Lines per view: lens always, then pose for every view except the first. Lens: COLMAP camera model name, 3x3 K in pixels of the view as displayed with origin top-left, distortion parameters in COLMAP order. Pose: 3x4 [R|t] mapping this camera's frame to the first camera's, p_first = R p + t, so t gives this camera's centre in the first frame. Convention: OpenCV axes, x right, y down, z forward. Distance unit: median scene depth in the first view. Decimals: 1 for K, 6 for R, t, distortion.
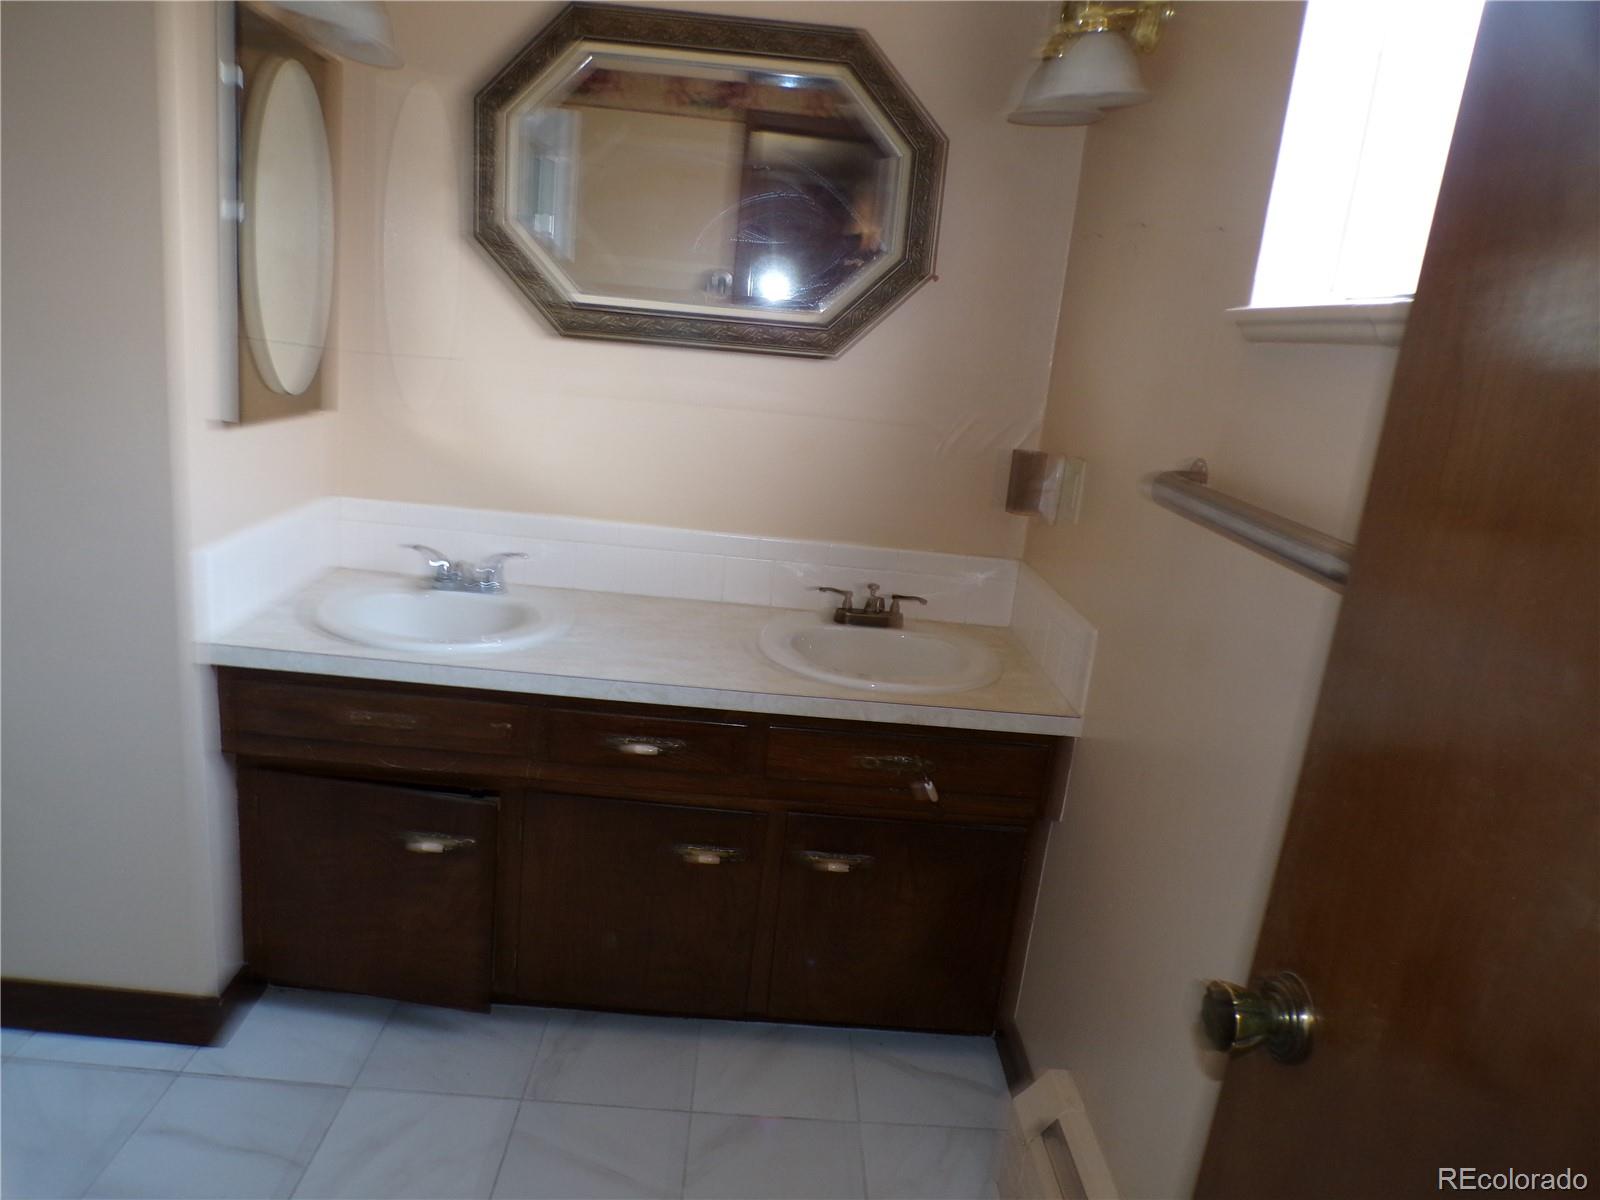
lens RADIAL K [[1083.1, 0, 800.9], [0, 1083.1, 601.3], [0, 0, 1]] dist [-0.045124, 0.023486]
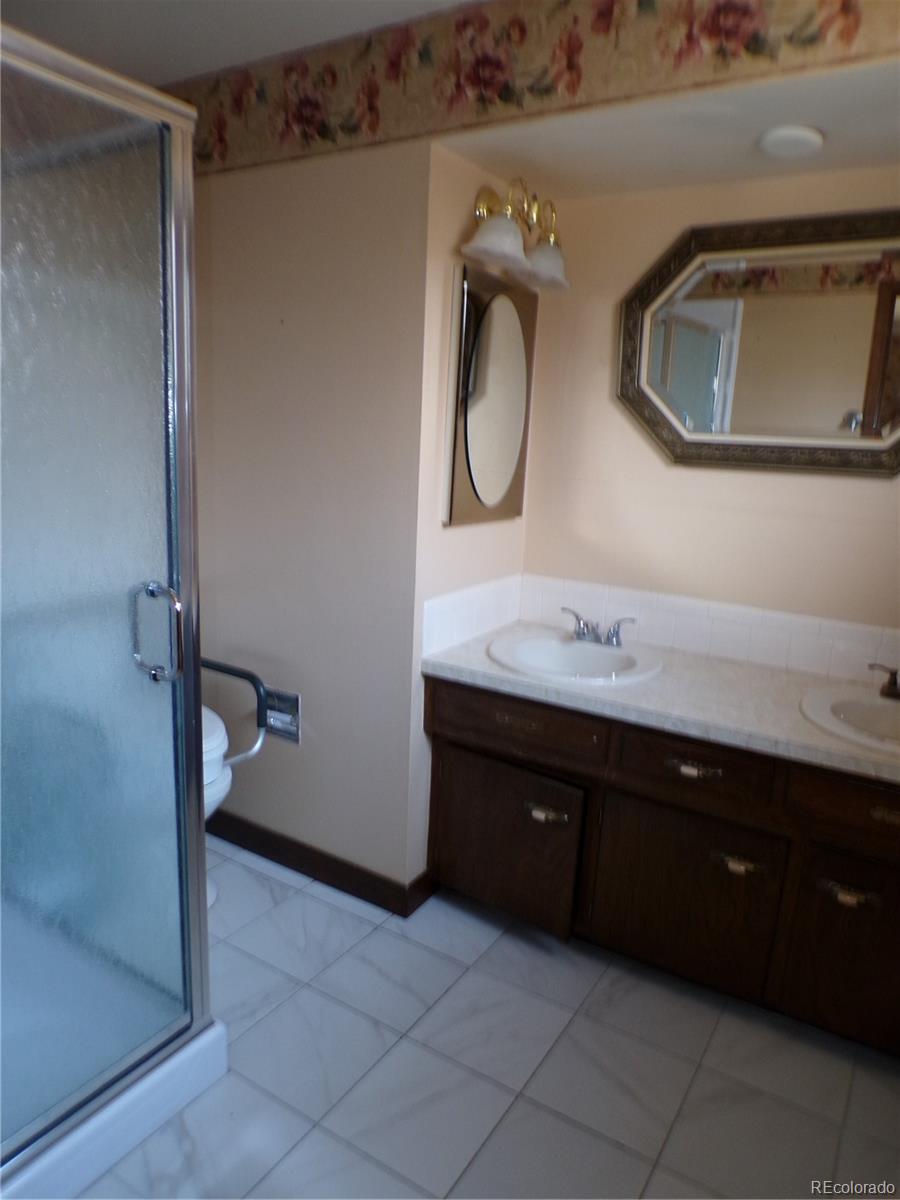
lens RADIAL K [[812.3, 0, 453.2], [0, 812.3, 599.1], [0, 0, 1]] dist [-0.045124, 0.023486]
pose [[0.838651, 0.056567, -0.541724, 0.112667], [-0.102080, 0.993292, -0.054312, 0.009804], [0.535018, 0.100848, 0.838800, 0.000207]]
